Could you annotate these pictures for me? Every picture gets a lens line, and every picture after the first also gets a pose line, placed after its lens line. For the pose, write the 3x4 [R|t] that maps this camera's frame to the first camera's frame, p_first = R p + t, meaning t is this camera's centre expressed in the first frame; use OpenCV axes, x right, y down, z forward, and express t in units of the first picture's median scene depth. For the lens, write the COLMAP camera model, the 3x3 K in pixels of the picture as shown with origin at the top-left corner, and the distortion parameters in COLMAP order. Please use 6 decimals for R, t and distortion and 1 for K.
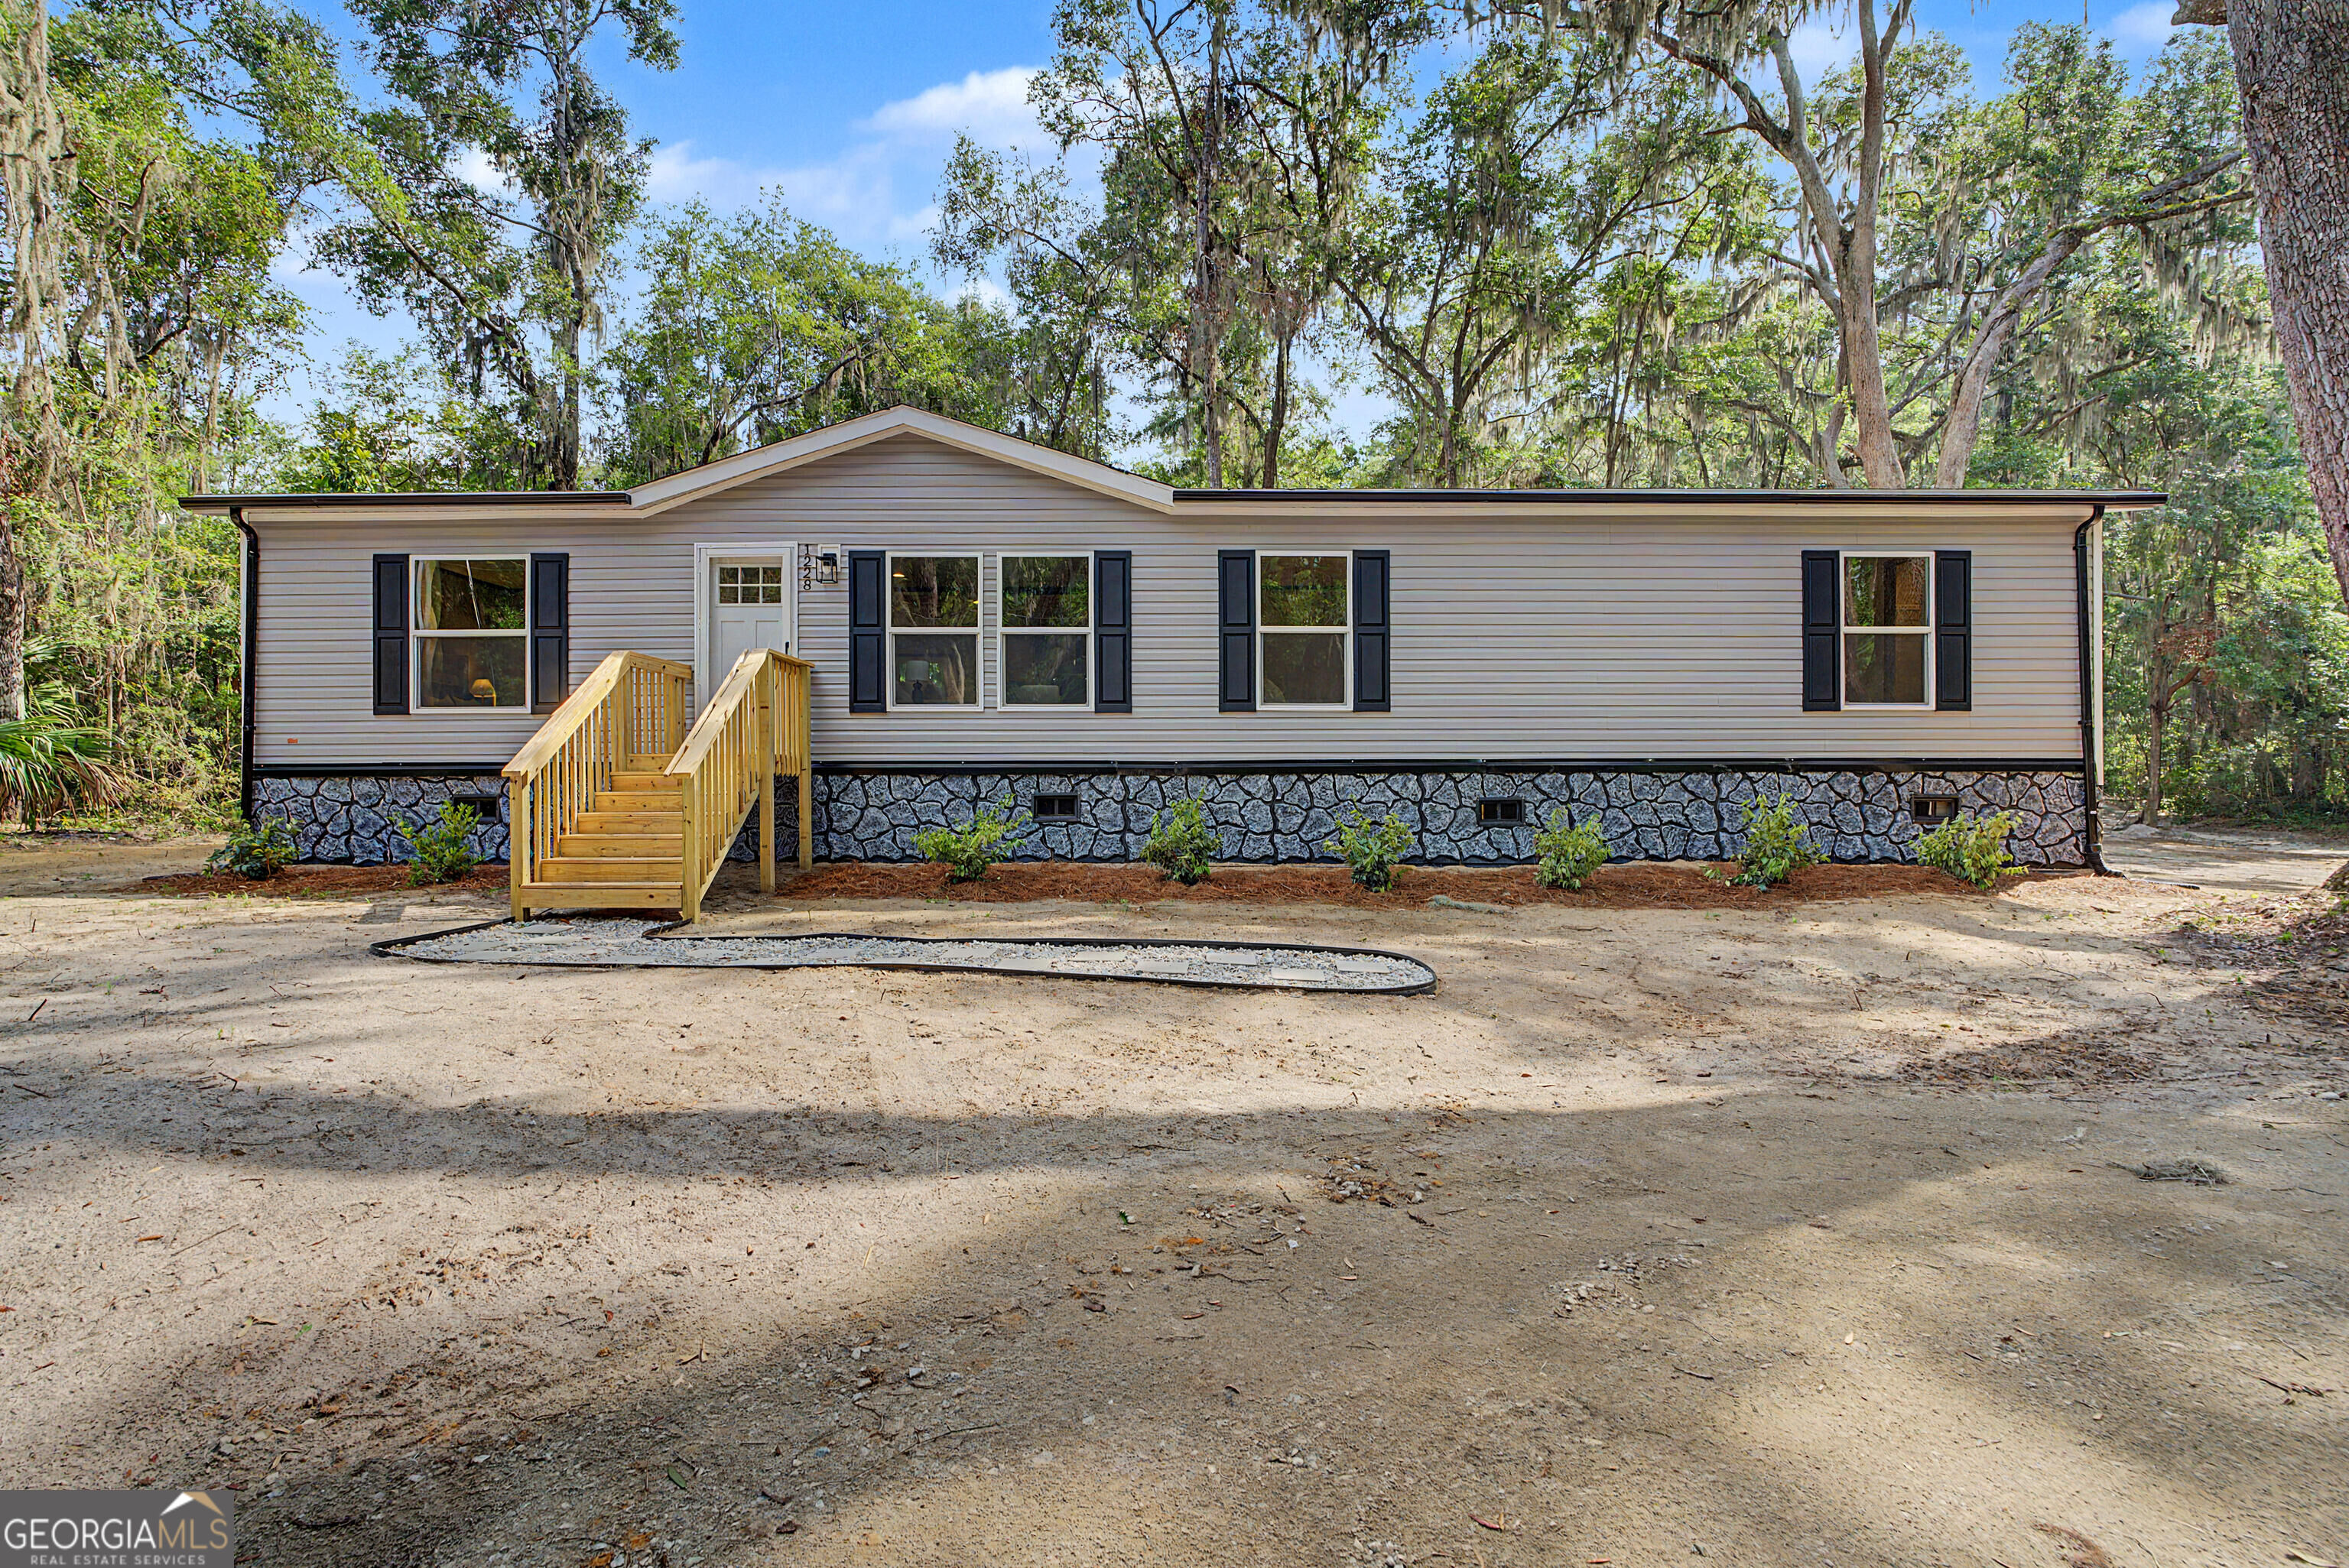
lens RADIAL K [[1054.2, 0, 1165.9], [0, 1054.2, 798.6], [0, 0, 1]] dist [-0.008781, 0.000198]
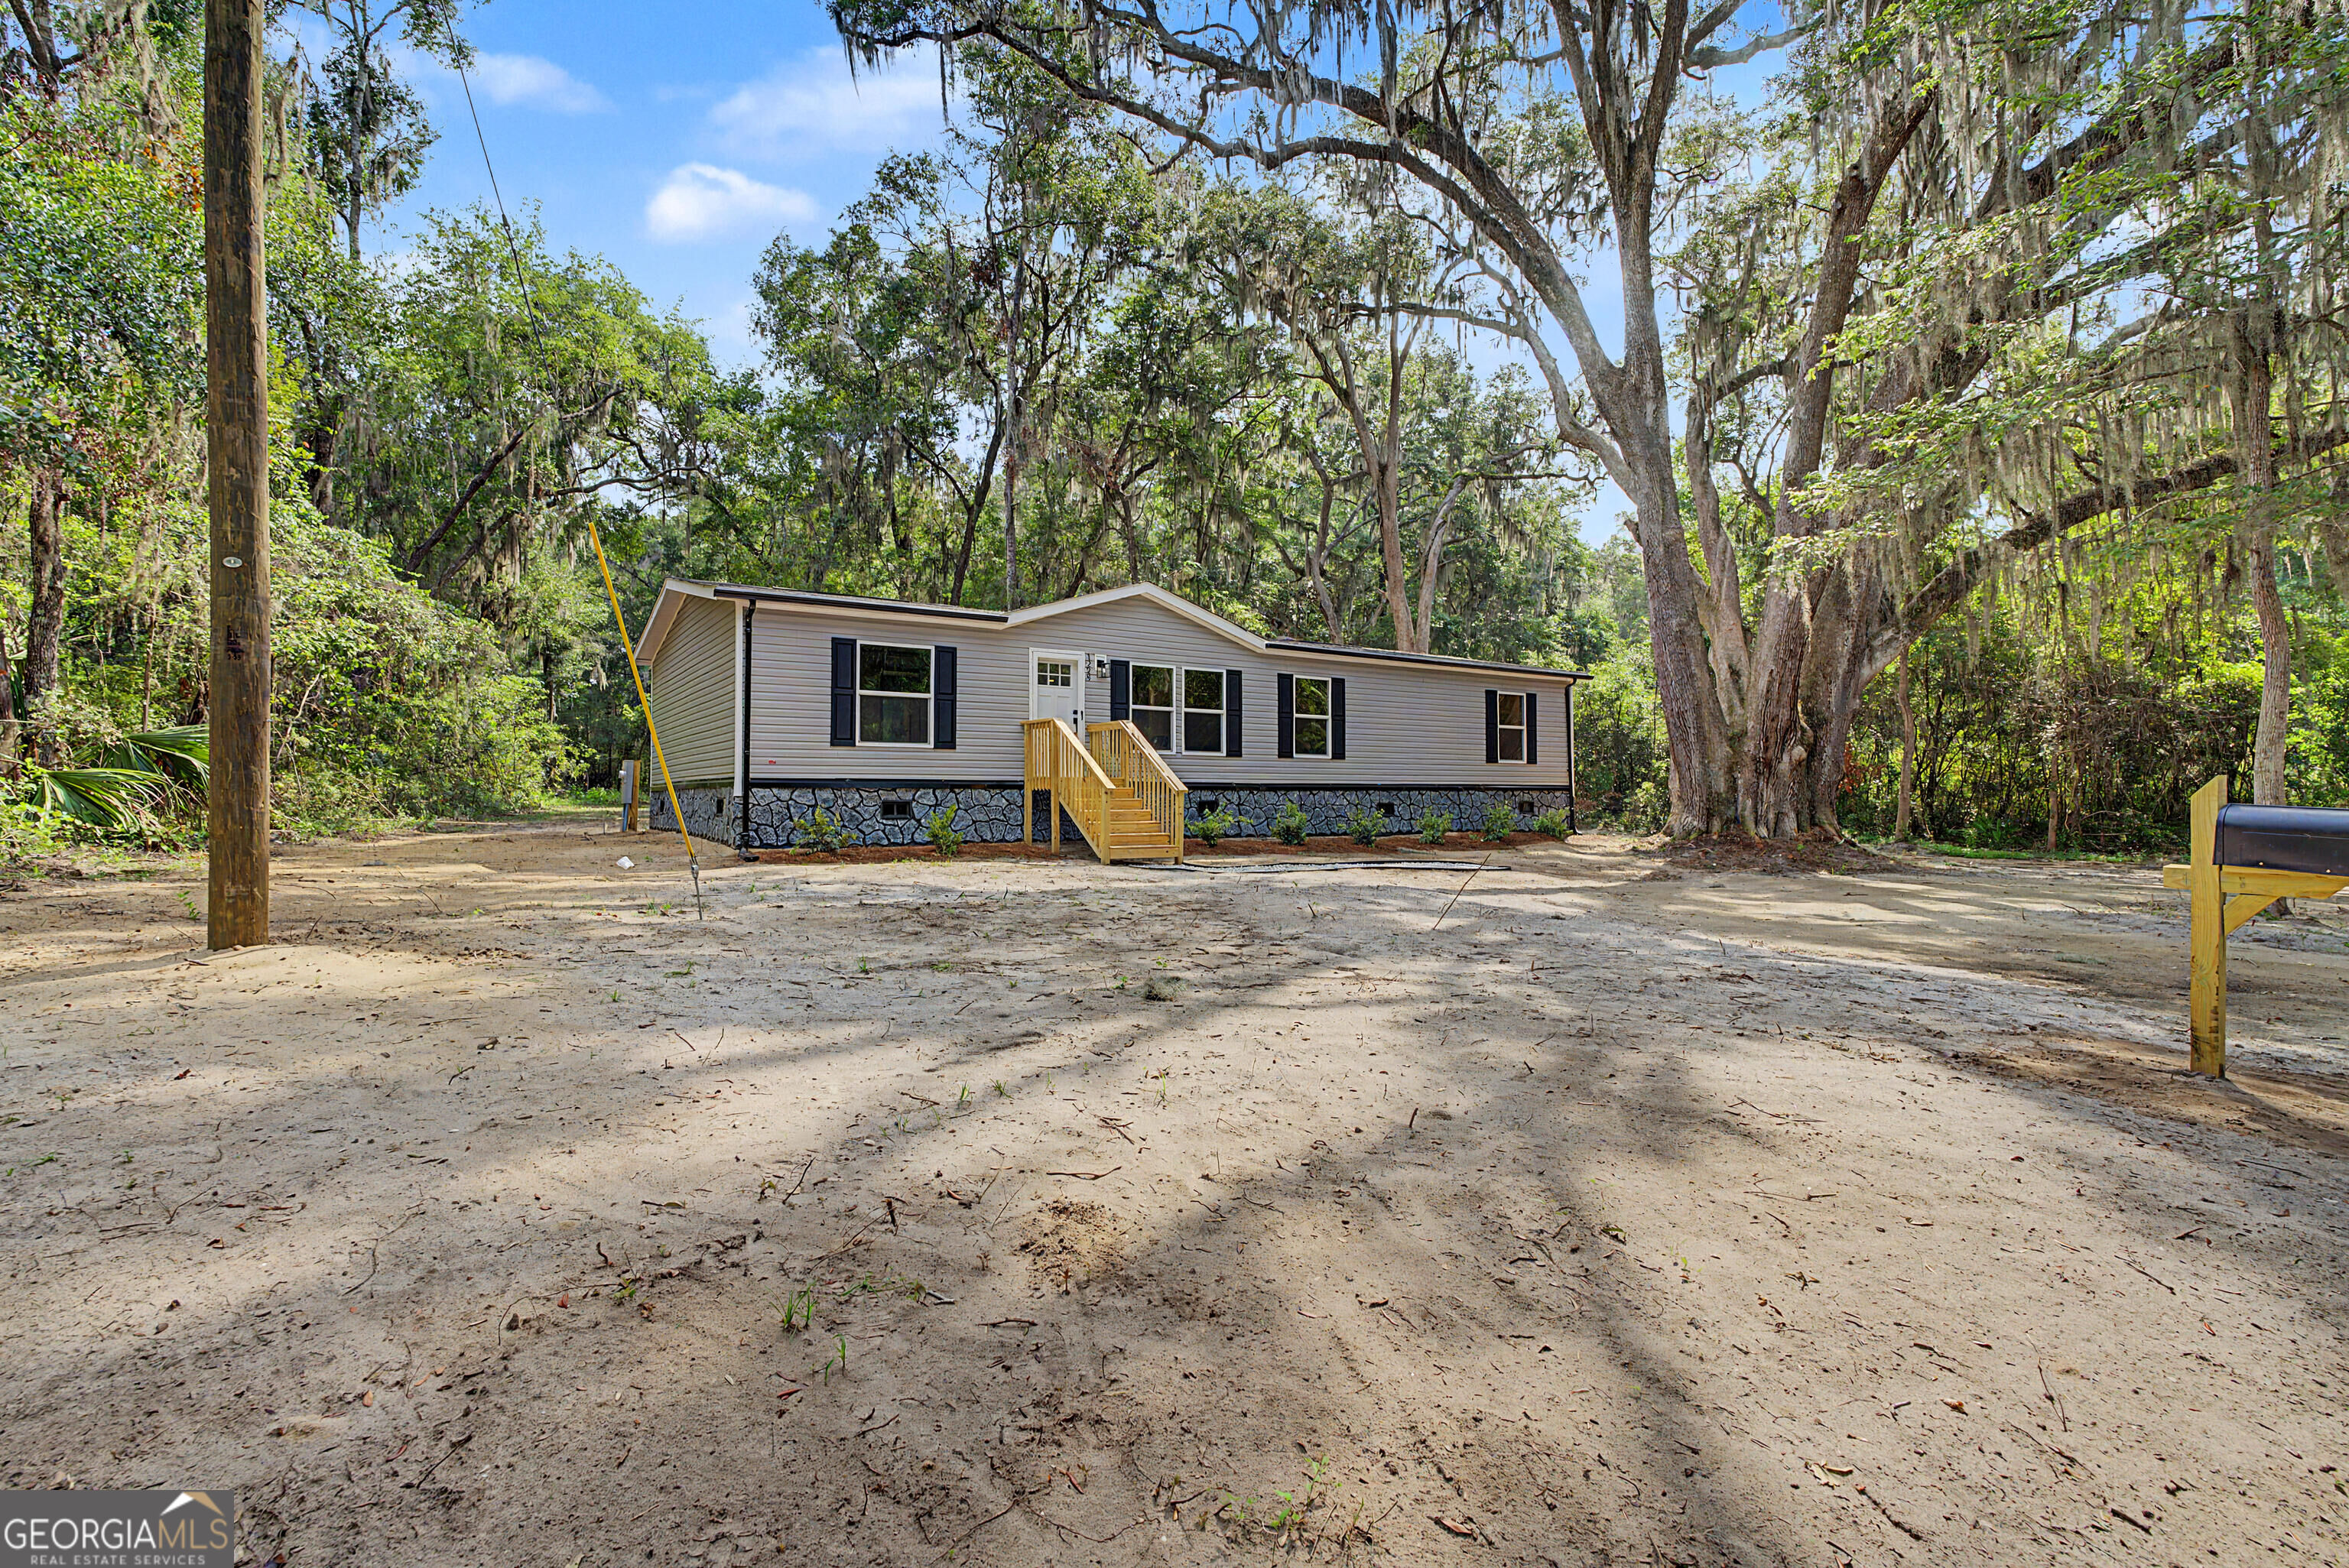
lens RADIAL K [[1109.4, 0, 1166.6], [0, 1109.4, 780.8], [0, 0, 1]] dist [-0.003141, -0.000275]
pose [[0.836485, 0.011683, 0.547865, -1.214936], [0.001153, 0.999733, -0.023079, 0.005687], [-0.547989, 0.019937, 0.836248, -0.565005]]
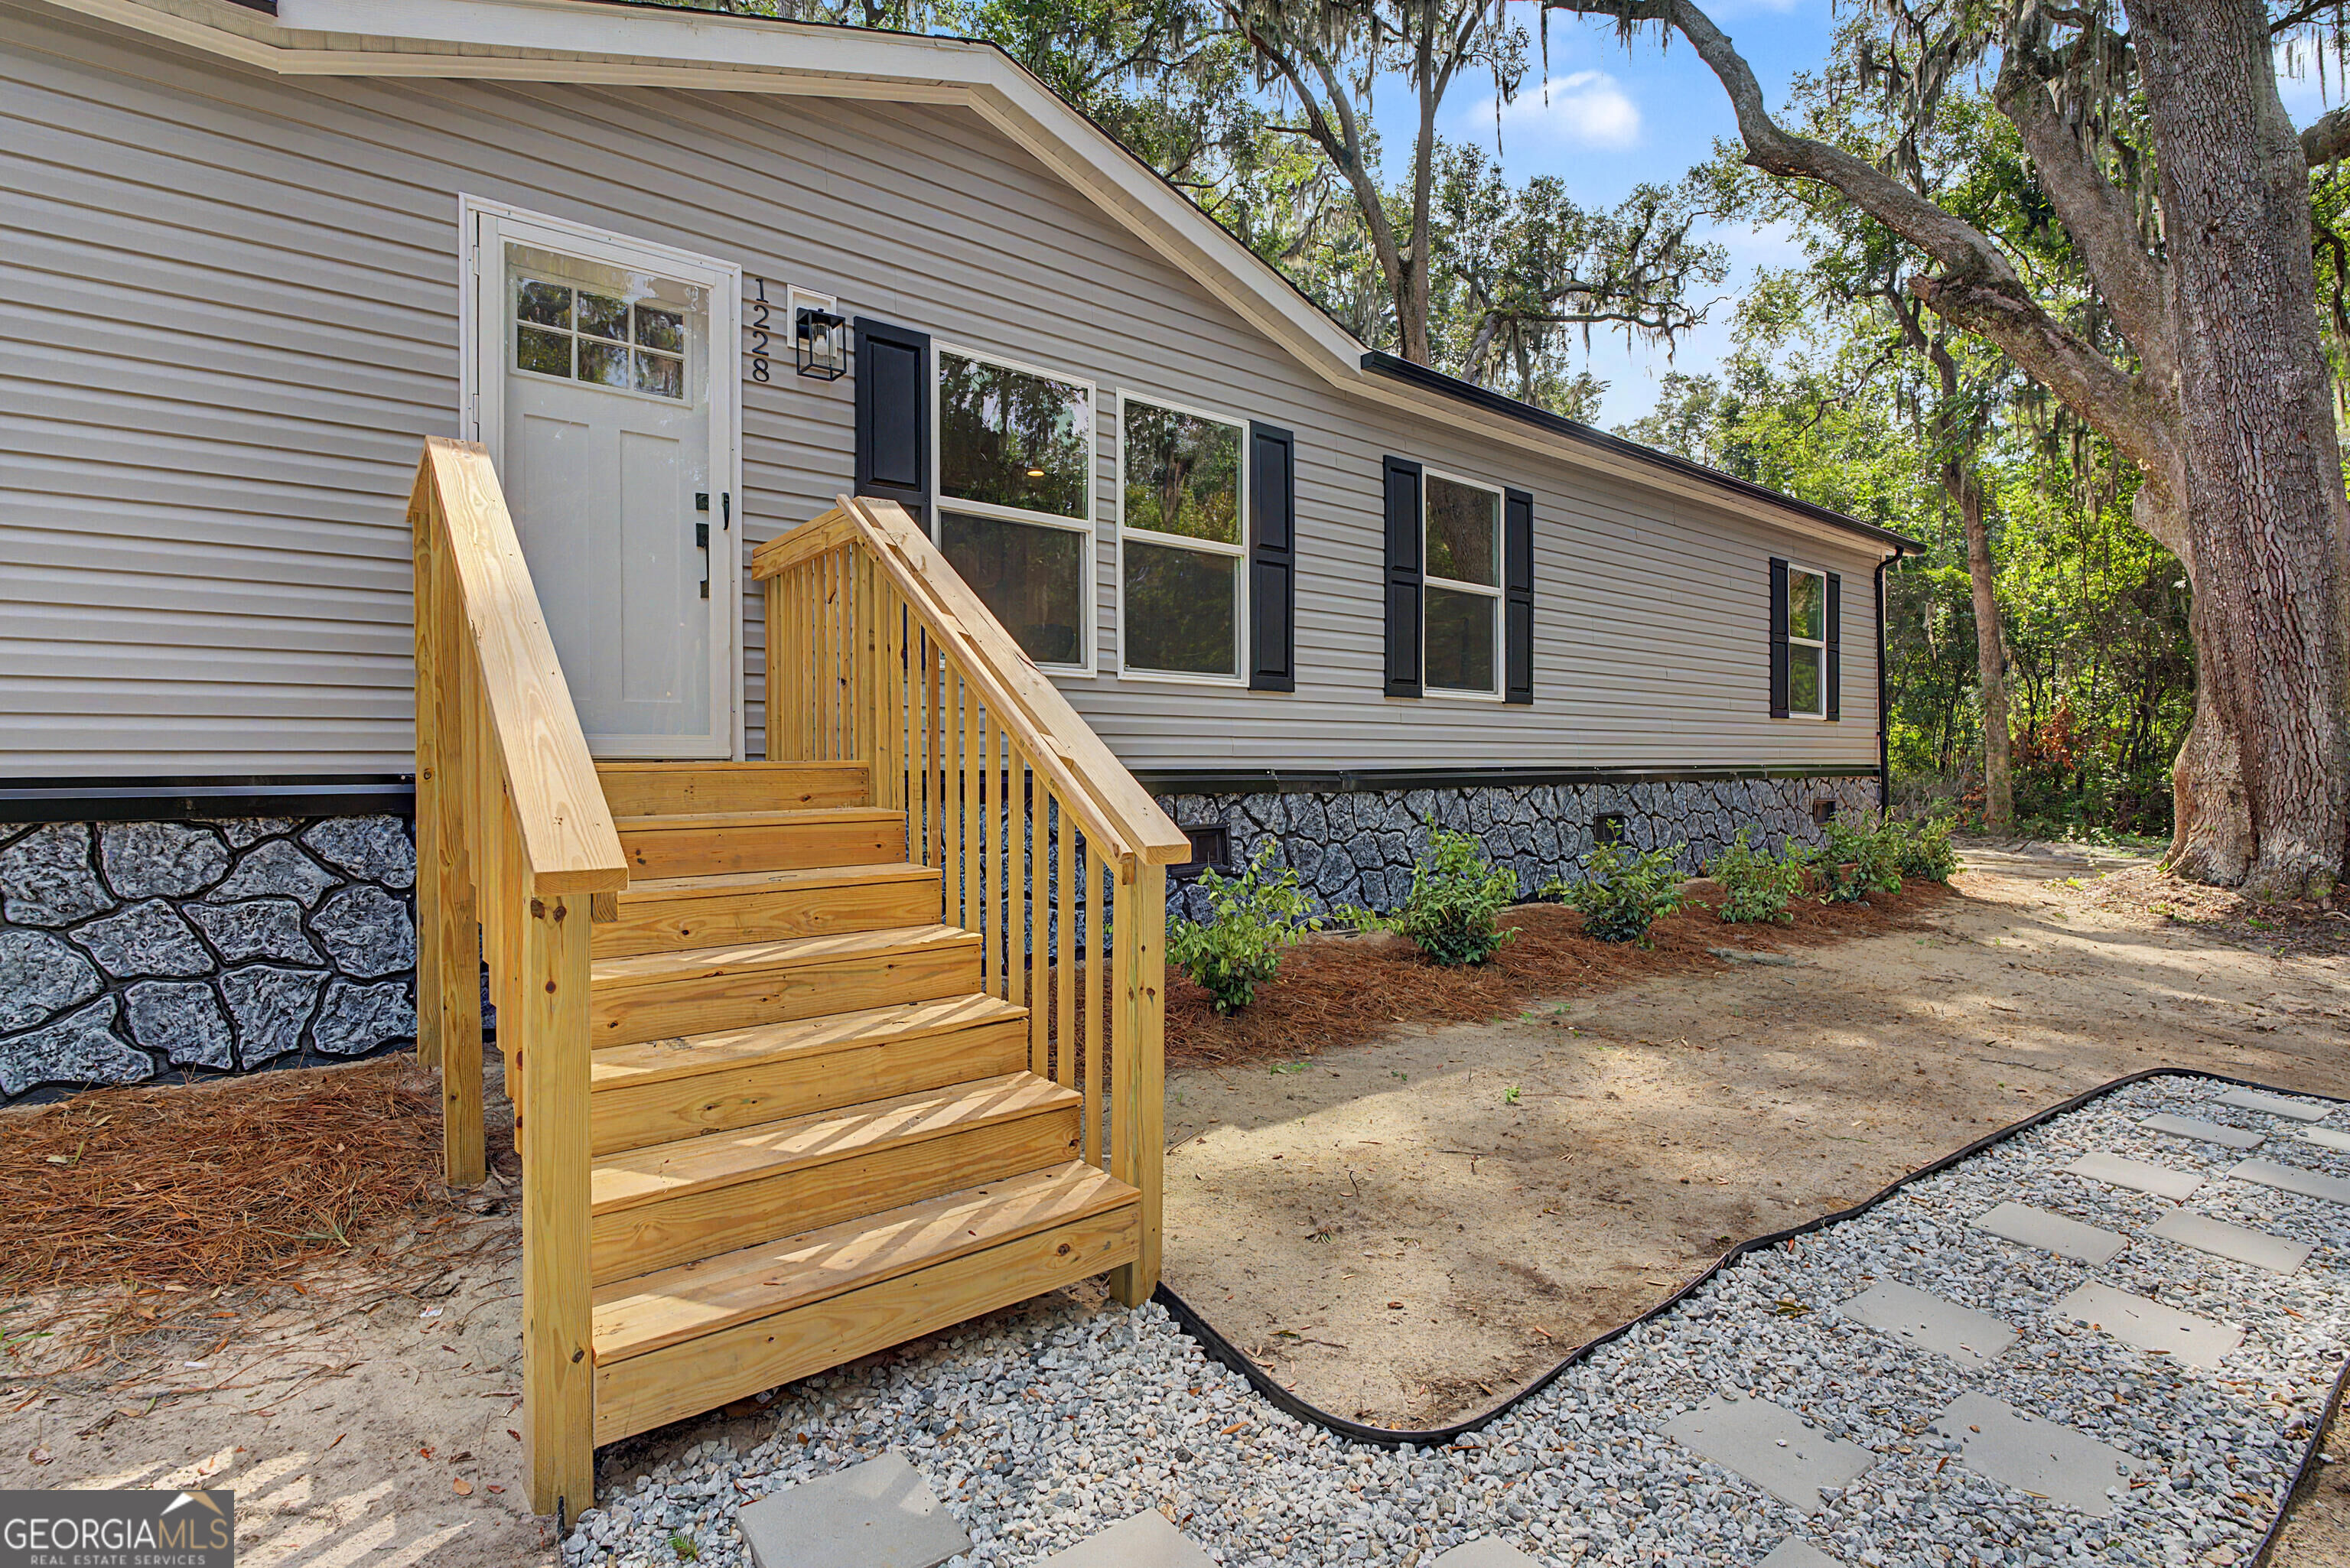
lens RADIAL K [[1101.6, 0, 1170.3], [0, 1101.6, 764.2], [0, 0, 1]] dist [-0.002918, -0.000294]
pose [[0.784516, 0.001051, 0.620108, -0.490410], [0.004032, 0.999969, -0.006796, -0.034876], [-0.620096, 0.007832, 0.784487, 0.534817]]
